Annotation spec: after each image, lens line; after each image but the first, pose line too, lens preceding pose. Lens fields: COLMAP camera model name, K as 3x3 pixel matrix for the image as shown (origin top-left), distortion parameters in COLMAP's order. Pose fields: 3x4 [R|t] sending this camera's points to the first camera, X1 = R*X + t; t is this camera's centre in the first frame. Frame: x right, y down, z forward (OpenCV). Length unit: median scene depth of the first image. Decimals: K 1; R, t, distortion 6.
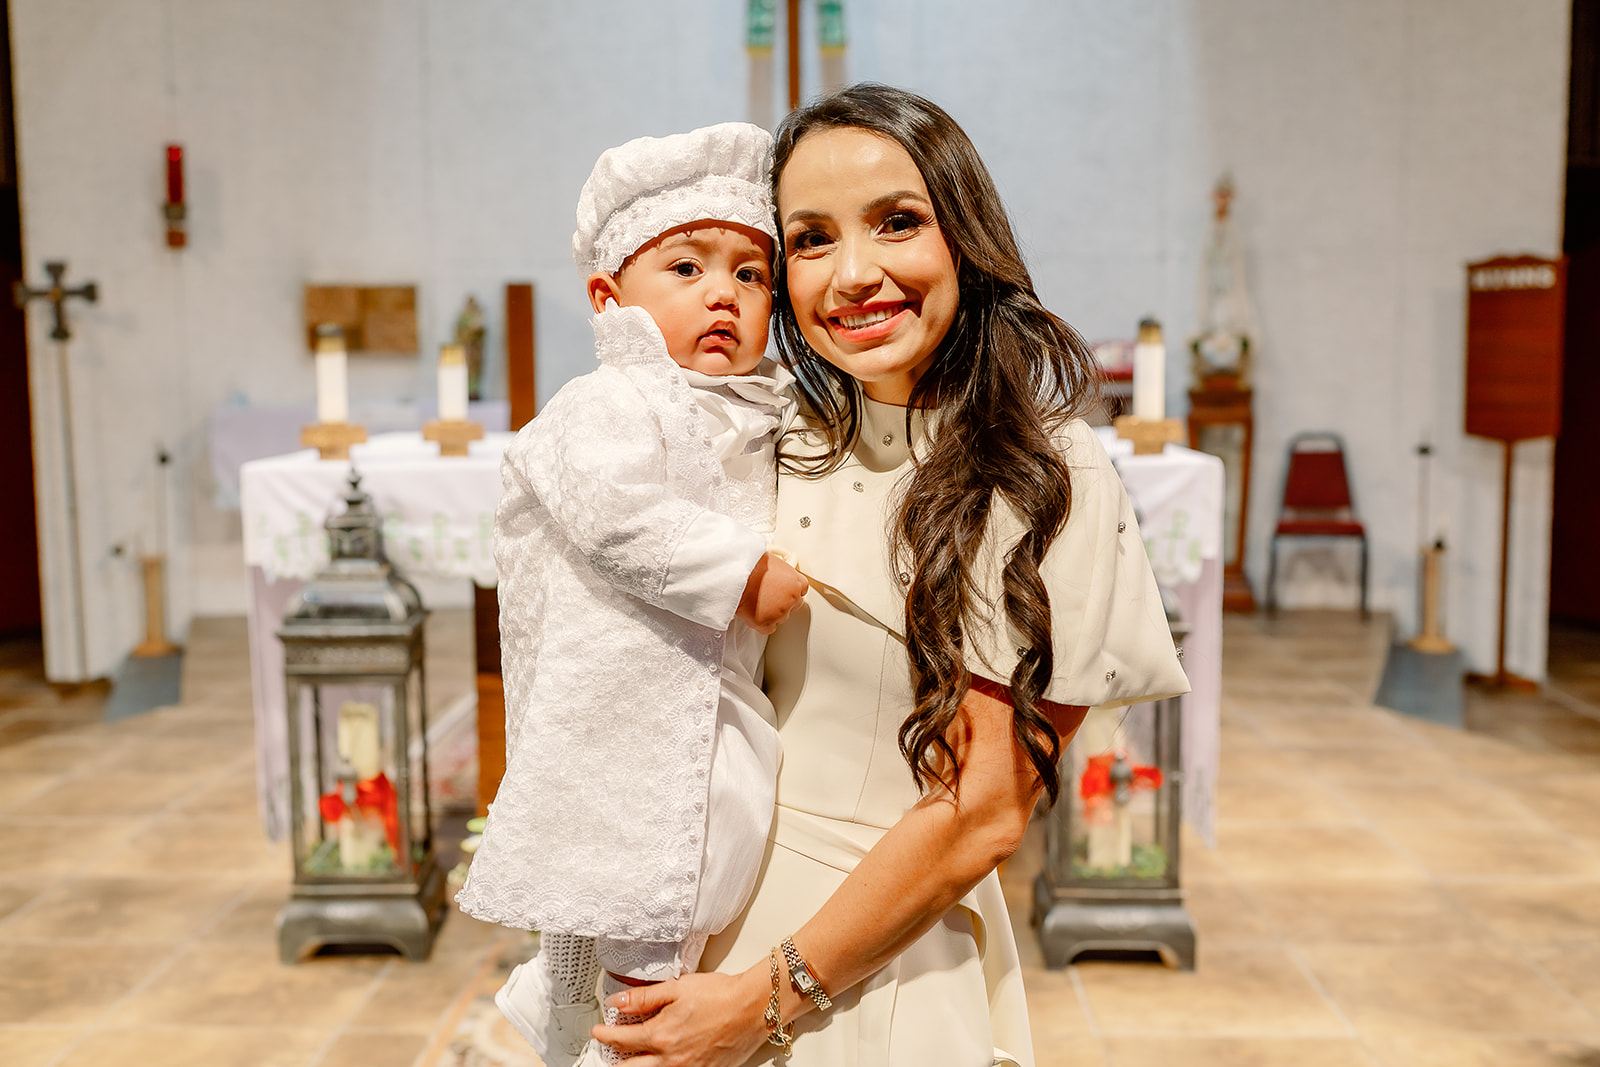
lens RADIAL K [[1468.4, 0, 763.8], [0, 1468.4, 510.3], [0, 0, 1]] dist [0.008147, 0.016030]
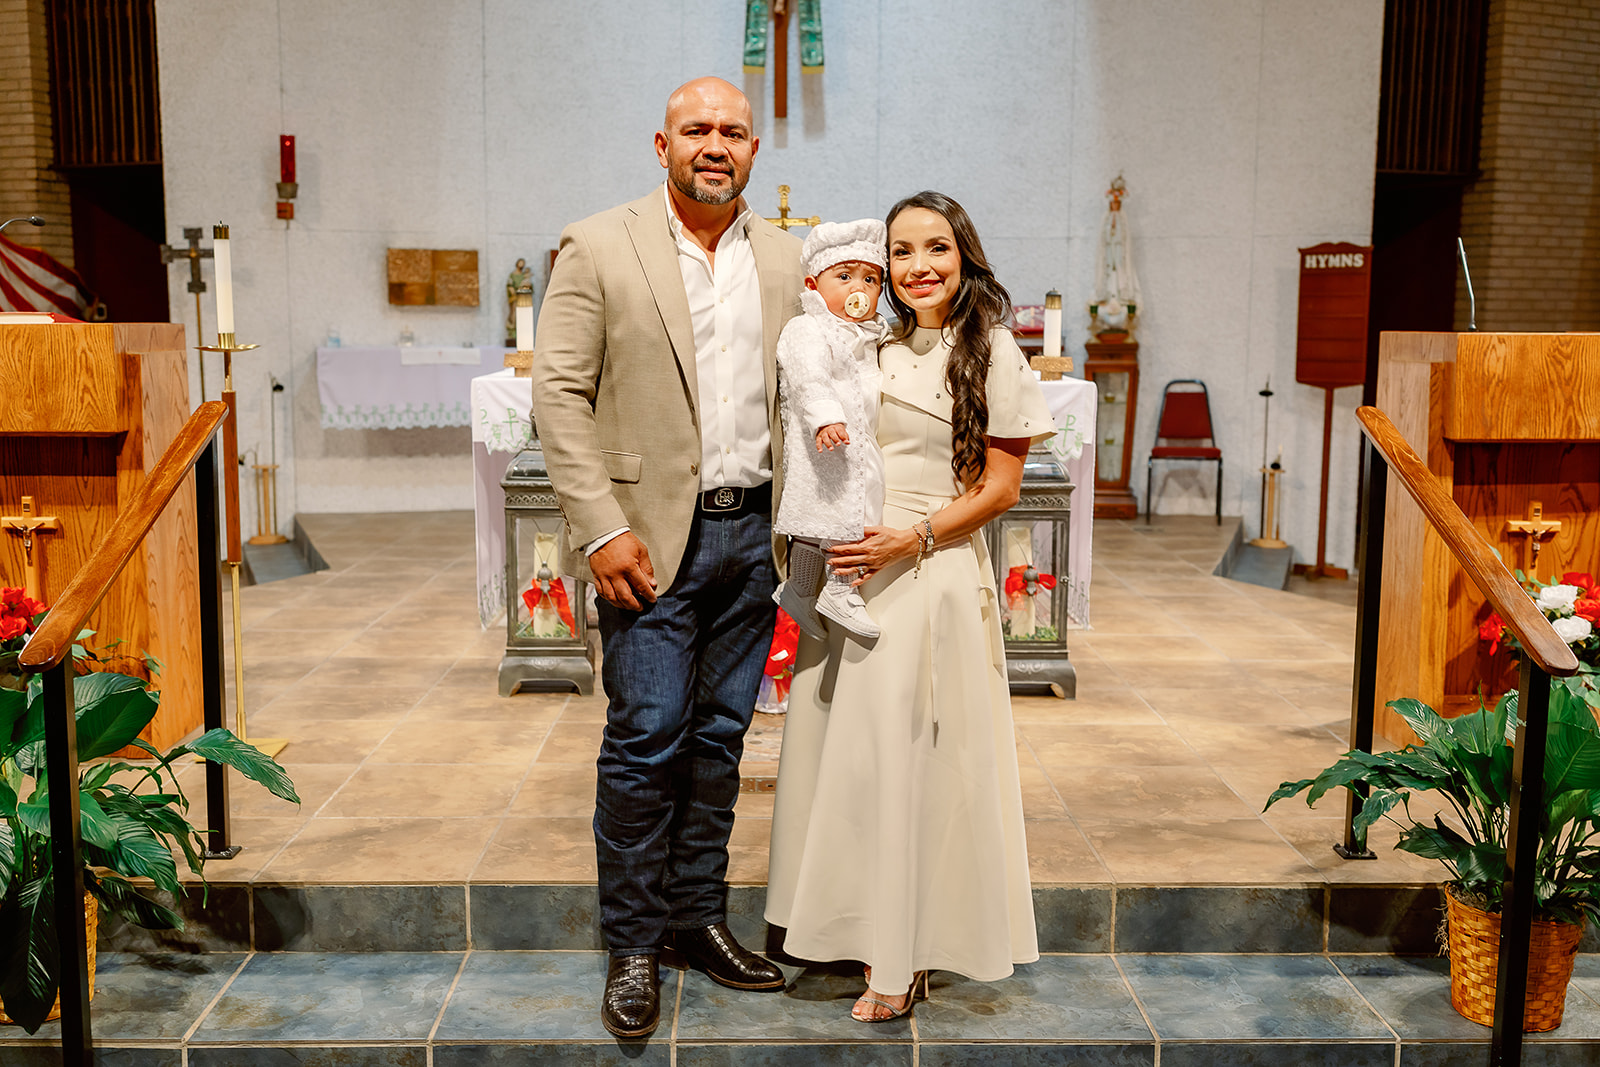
lens RADIAL K [[1446.8, 0, 800.0], [0, 1446.8, 533.5], [0, 0, 1]] dist [0.005759, 0.004691]
pose [[0.997132, 0.001920, 0.075655, -0.082940], [-0.005098, 0.999112, 0.041830, 0.045981], [-0.075507, -0.042096, 0.996256, -0.359566]]
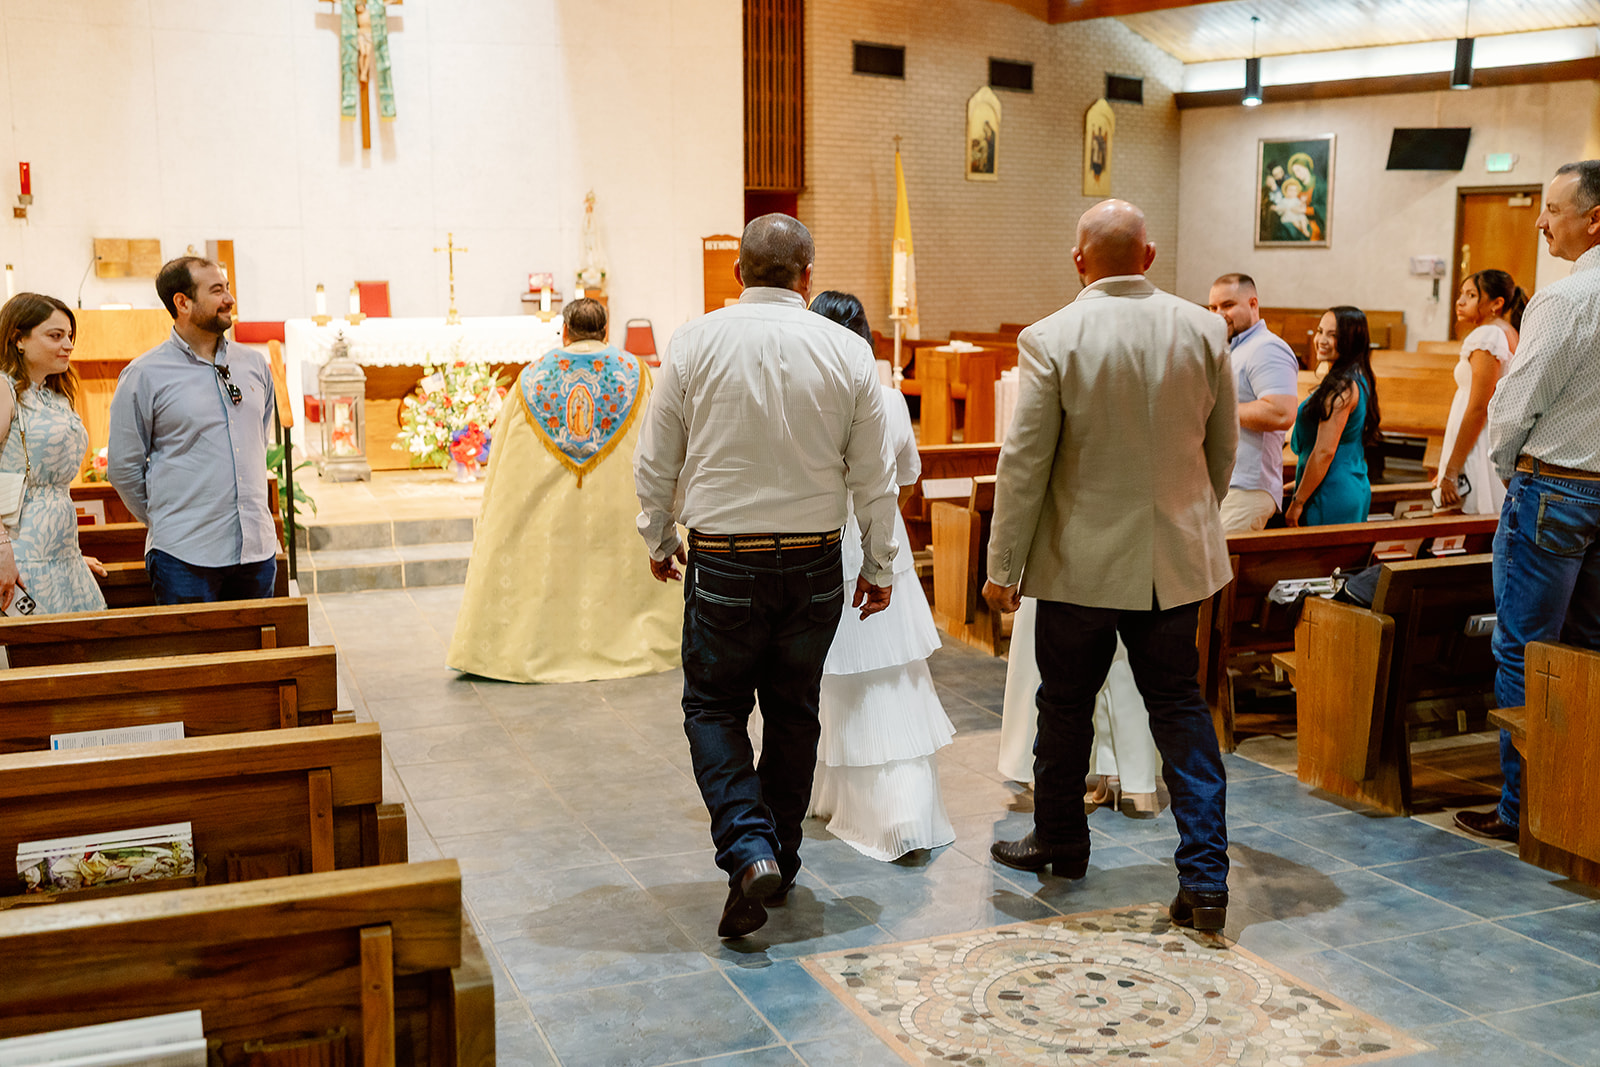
lens RADIAL K [[1678.1, 0, 785.4], [0, 1678.1, 490.4], [0, 0, 1]] dist [-0.000624, 0.030593]
pose [[0.910156, -0.052708, 0.410899, -0.609463], [0.035998, 0.998184, 0.048305, 0.120456], [-0.412698, -0.029174, 0.910400, -1.809663]]
